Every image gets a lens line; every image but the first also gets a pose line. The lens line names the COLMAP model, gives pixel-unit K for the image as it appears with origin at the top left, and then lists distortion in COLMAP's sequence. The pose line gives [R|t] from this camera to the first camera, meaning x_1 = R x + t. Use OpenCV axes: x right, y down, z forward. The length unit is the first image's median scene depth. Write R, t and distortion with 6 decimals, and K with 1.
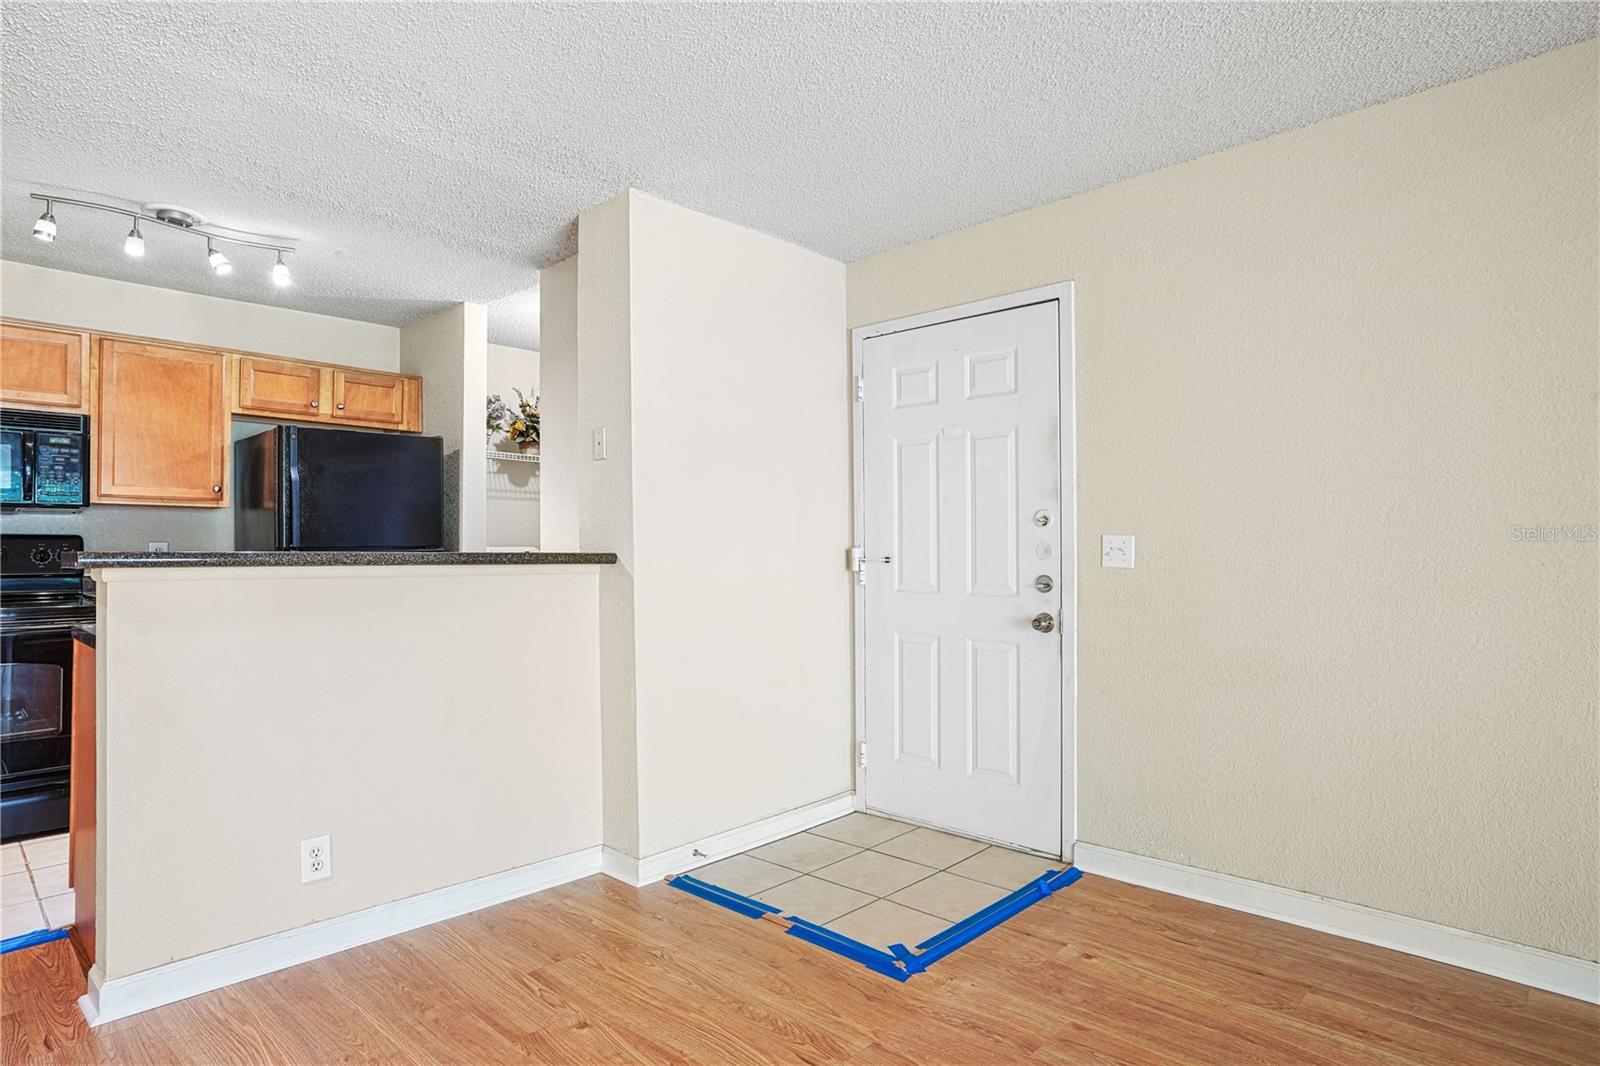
lens RADIAL K [[867.8, 0, 782.8], [0, 867.8, 538.5], [0, 0, 1]] dist [-0.039804, 0.020680]
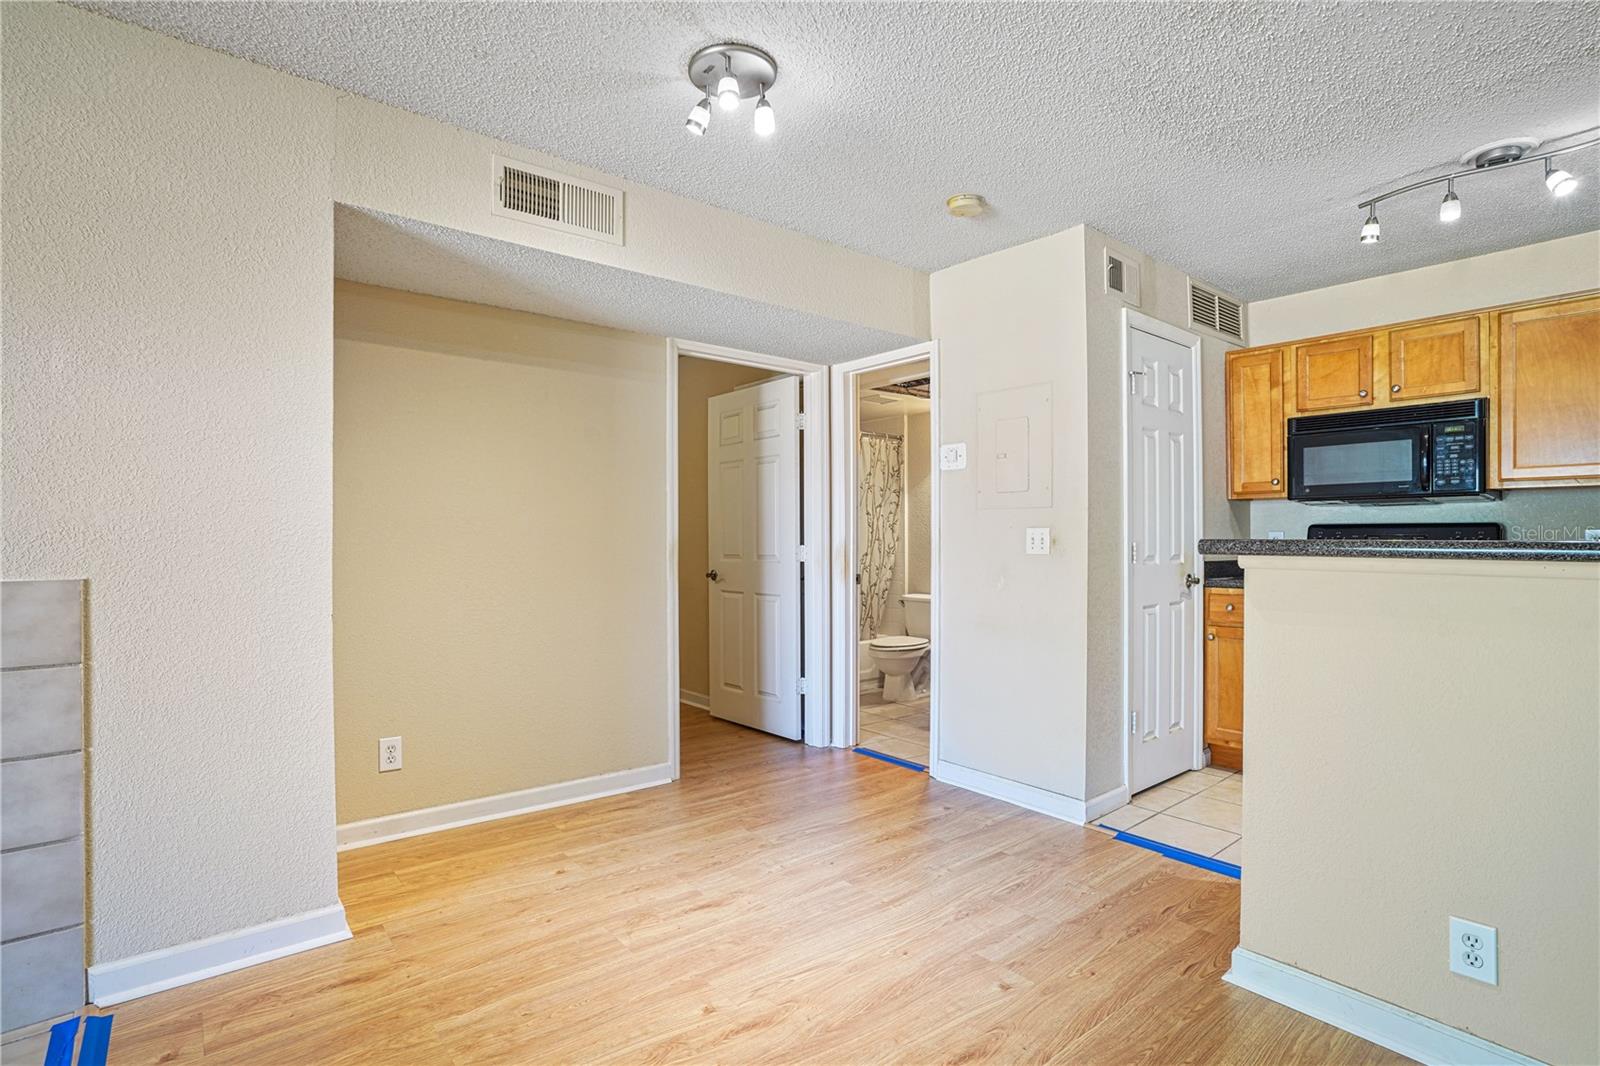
lens RADIAL K [[789.7, 0, 817.7], [0, 789.7, 542.8], [0, 0, 1]] dist [-0.062712, 0.022099]
pose [[-0.095555, 0.006609, -0.995402, 0.115612], [0.013329, 0.999897, 0.005359, 0.004242], [0.995335, -0.012756, -0.095633, 0.340002]]
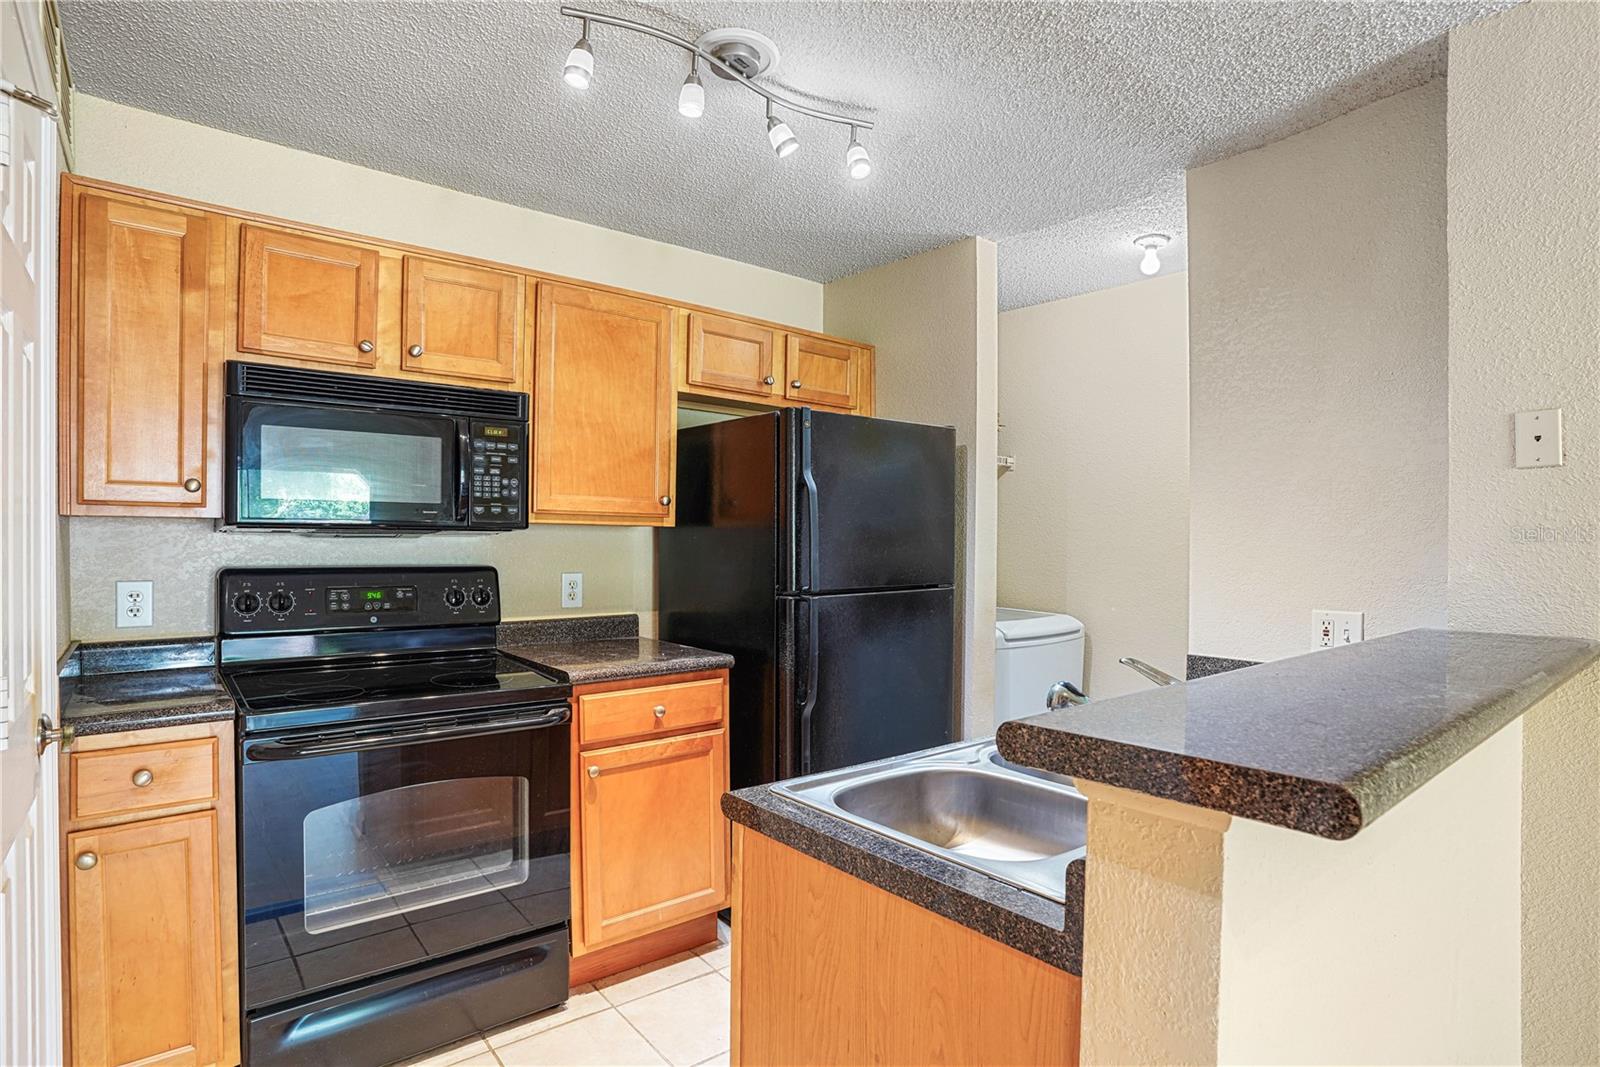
lens RADIAL K [[819.9, 0, 774.5], [0, 819.9, 541.9], [0, 0, 1]] dist [-0.036498, 0.001353]
pose [[0.992120, 0.012417, -0.124678, -0.548438], [-0.010123, 0.999768, 0.019019, -0.041927], [0.124885, -0.017607, 0.992015, 0.385774]]
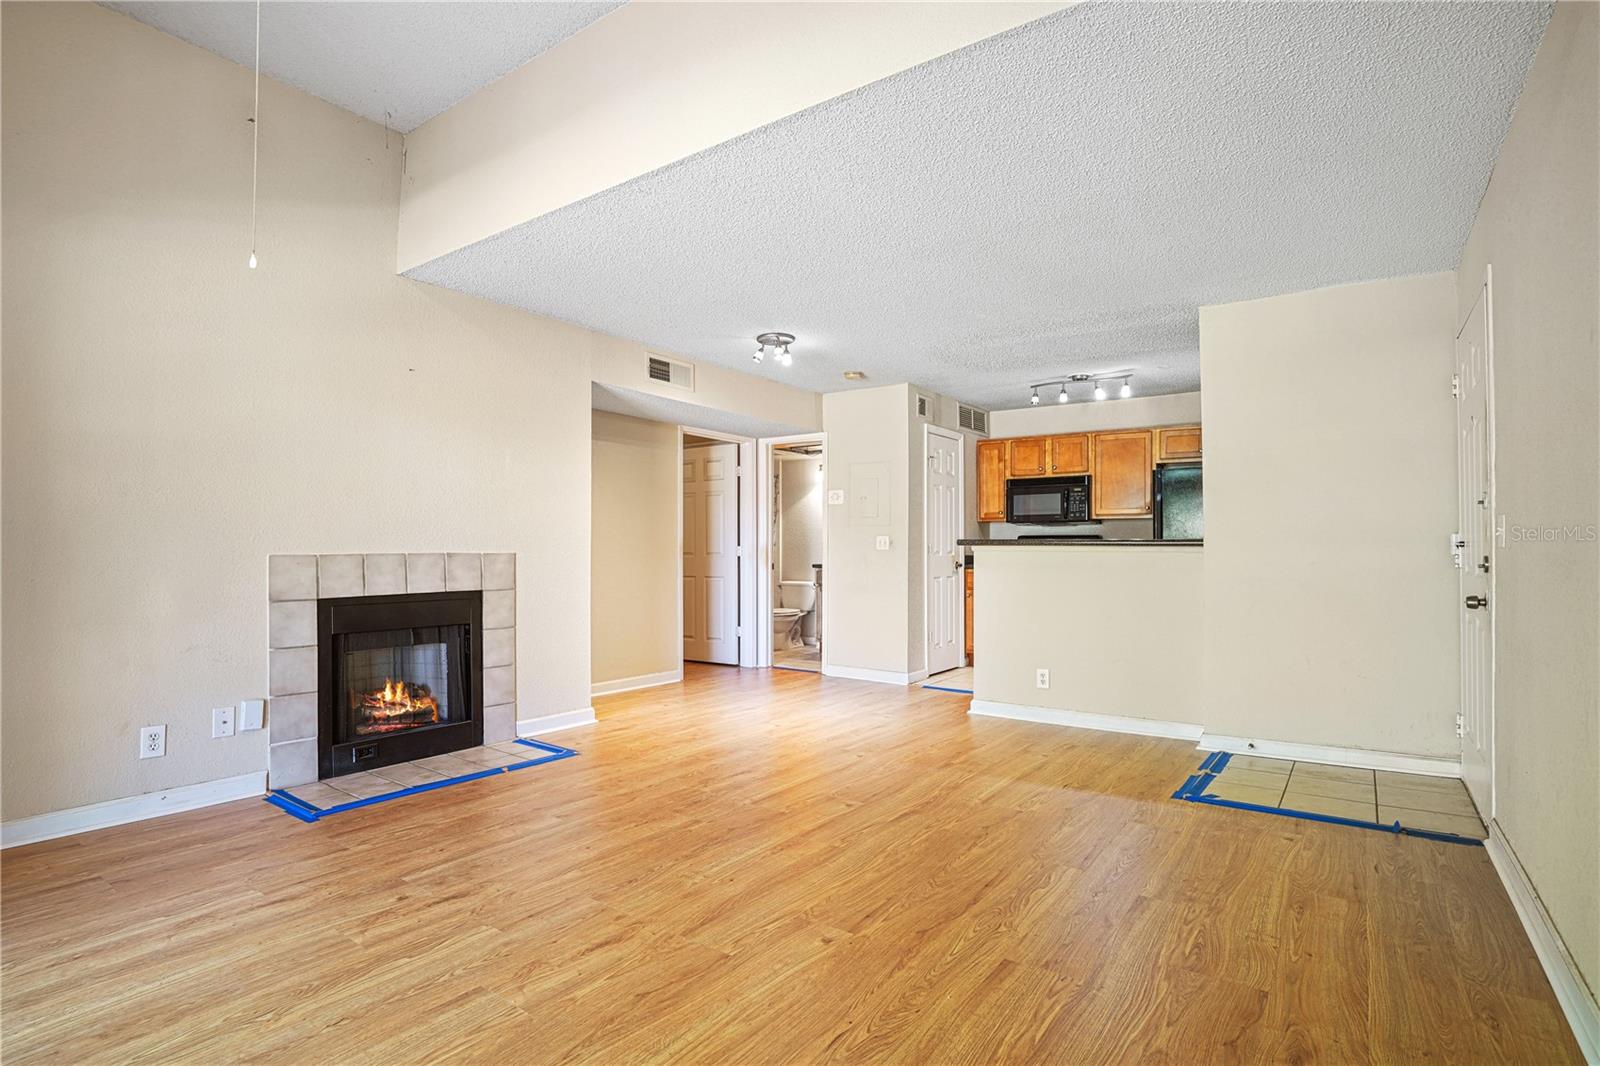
lens RADIAL K [[802.2, 0, 827.4], [0, 802.2, 551.8], [0, 0, 1]] dist [-0.057692, 0.012363]
pose [[0.176292, 0.001178, -0.984337, 0.938744], [0.010057, 0.999945, 0.002998, 0.024229], [0.984287, -0.010428, 0.176270, 0.065050]]
